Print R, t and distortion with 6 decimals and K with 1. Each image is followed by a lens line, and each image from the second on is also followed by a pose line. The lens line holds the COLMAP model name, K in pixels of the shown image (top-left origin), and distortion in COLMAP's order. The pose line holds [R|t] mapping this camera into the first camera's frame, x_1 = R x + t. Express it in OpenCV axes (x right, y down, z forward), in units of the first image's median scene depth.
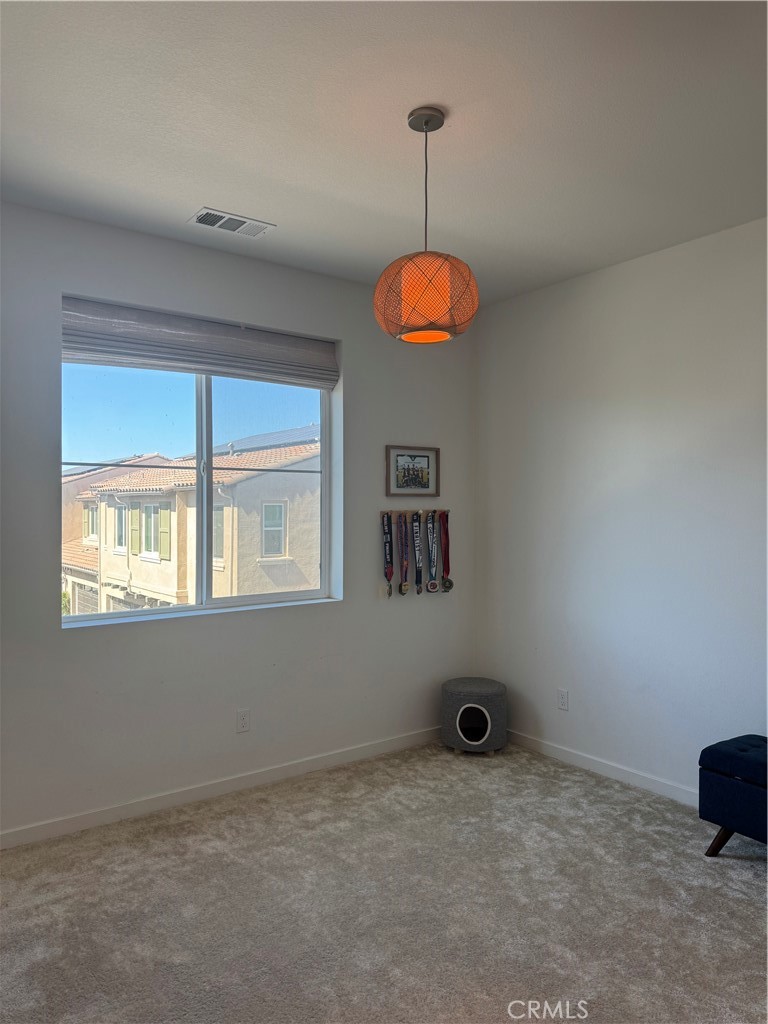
lens RADIAL K [[726.1, 0, 384.0], [0, 726.1, 512.0], [0, 0, 1]] dist [0.059111, -0.069612]
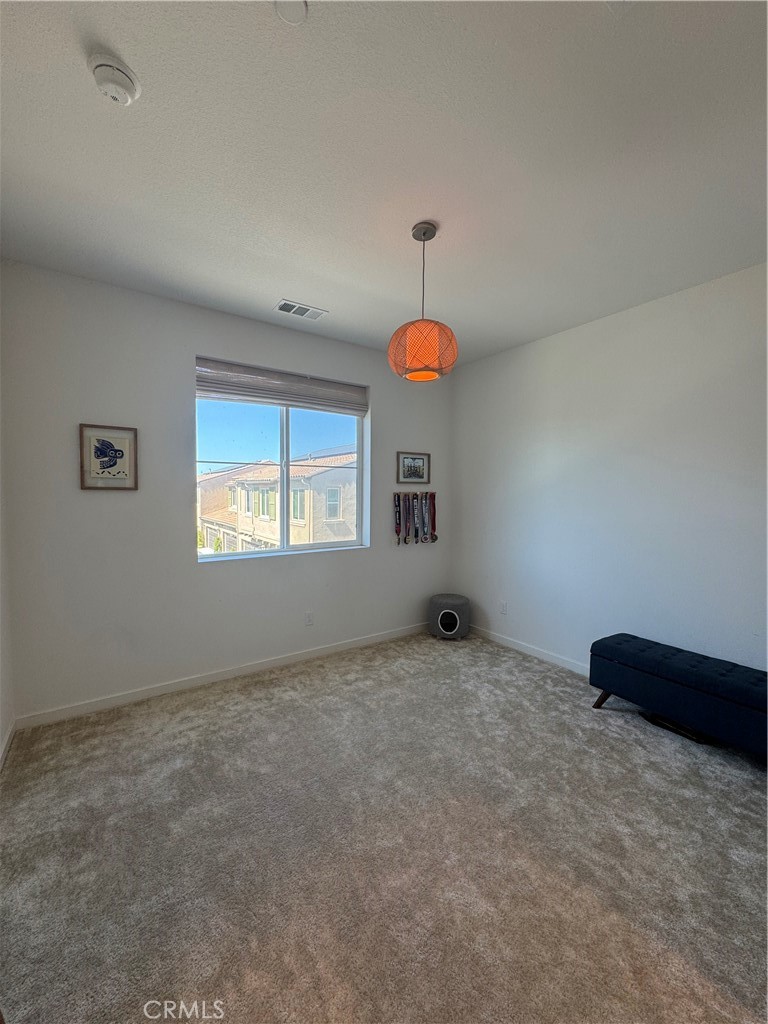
lens RADIAL K [[407.6, 0, 384.0], [0, 407.6, 512.0], [0, 0, 1]] dist [-0.012195, 0.003935]
pose [[0.999415, 0.008201, -0.033201, 0.006009], [-0.006728, 0.998997, 0.044264, 0.003085], [0.033531, -0.044015, 0.998468, 0.107990]]
